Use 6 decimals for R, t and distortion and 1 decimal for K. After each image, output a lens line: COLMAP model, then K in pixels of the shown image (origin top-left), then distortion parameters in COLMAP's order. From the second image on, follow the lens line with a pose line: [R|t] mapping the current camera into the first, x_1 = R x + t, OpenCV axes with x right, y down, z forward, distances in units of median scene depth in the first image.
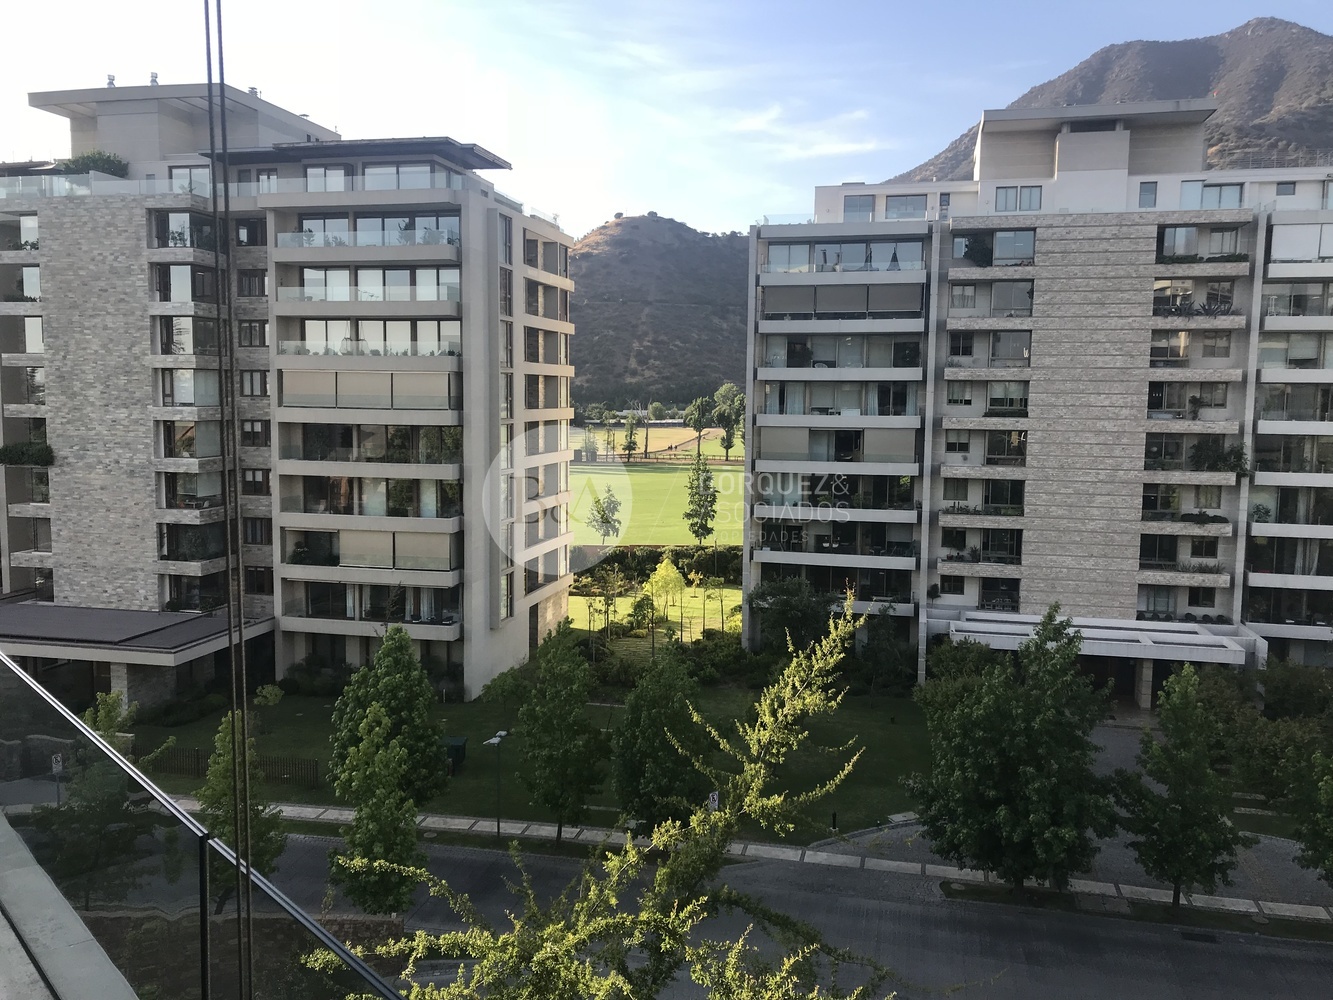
lens RADIAL K [[1093.2, 0, 669.7], [0, 1093.2, 497.9], [0, 0, 1]] dist [0.011953, -0.012846]
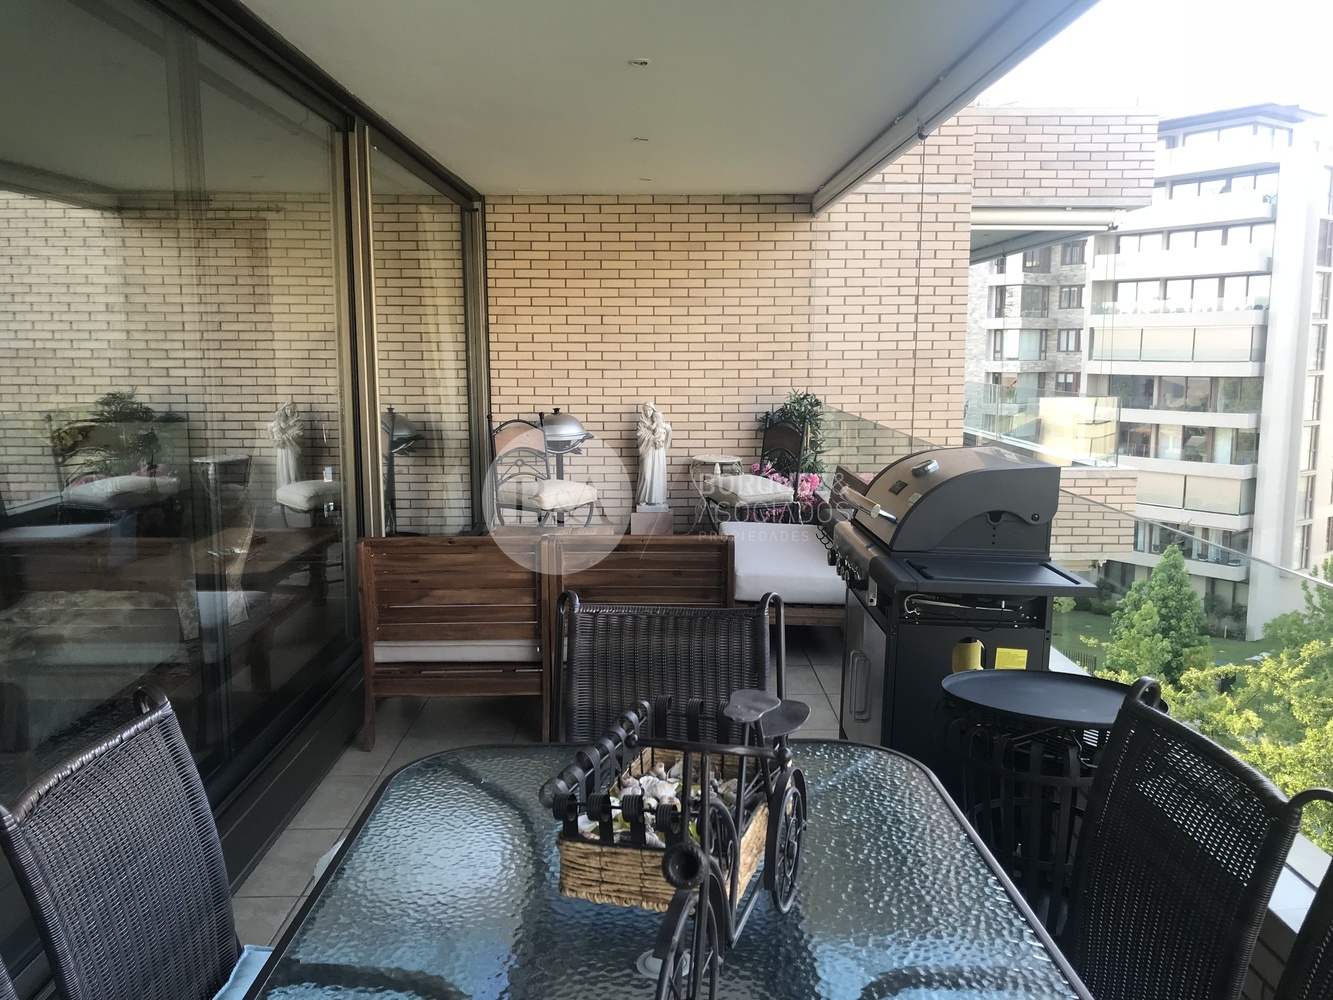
lens RADIAL K [[1093.2, 0, 669.2], [0, 1093.2, 499.6], [0, 0, 1]] dist [0.011953, -0.012846]
pose [[0.754432, 0.075992, -0.651964, 0.071201], [-0.049984, 0.997043, 0.058373, 0.017450], [0.654472, -0.011450, 0.755999, -0.159462]]
